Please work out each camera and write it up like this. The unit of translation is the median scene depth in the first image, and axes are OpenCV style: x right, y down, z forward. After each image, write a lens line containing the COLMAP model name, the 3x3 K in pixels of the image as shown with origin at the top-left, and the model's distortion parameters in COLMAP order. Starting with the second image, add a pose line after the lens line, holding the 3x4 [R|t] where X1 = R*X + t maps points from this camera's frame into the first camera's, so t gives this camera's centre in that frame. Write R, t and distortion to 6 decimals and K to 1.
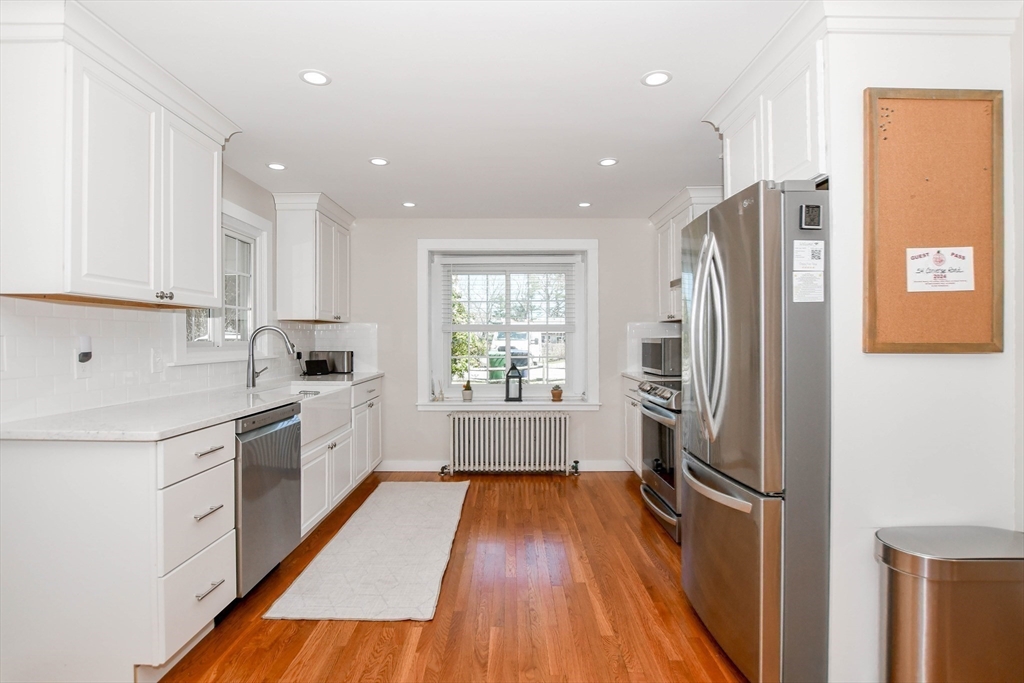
lens RADIAL K [[498.5, 0, 510.4], [0, 498.5, 340.7], [0, 0, 1]] dist [-0.001281, 0.000201]
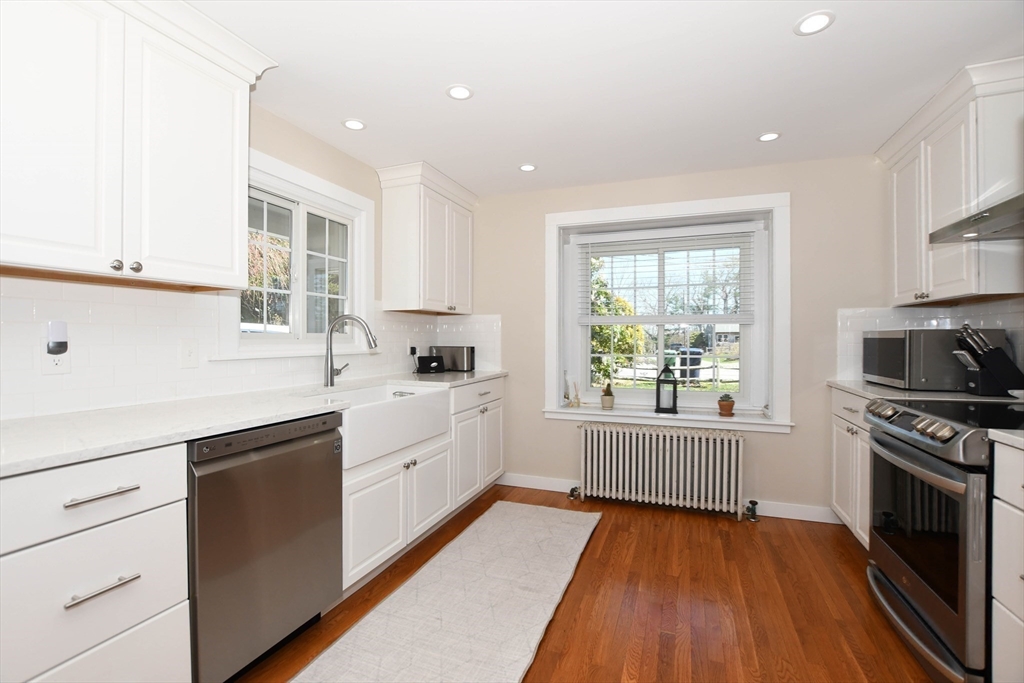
lens RADIAL K [[447.0, 0, 517.7], [0, 447.0, 342.8], [0, 0, 1]] dist [-0.022762, -0.000267]
pose [[0.934846, 0.005835, -0.355006, 0.041755], [-0.003345, 0.999965, 0.007626, 0.008164], [0.355038, -0.005942, 0.934833, 0.298474]]
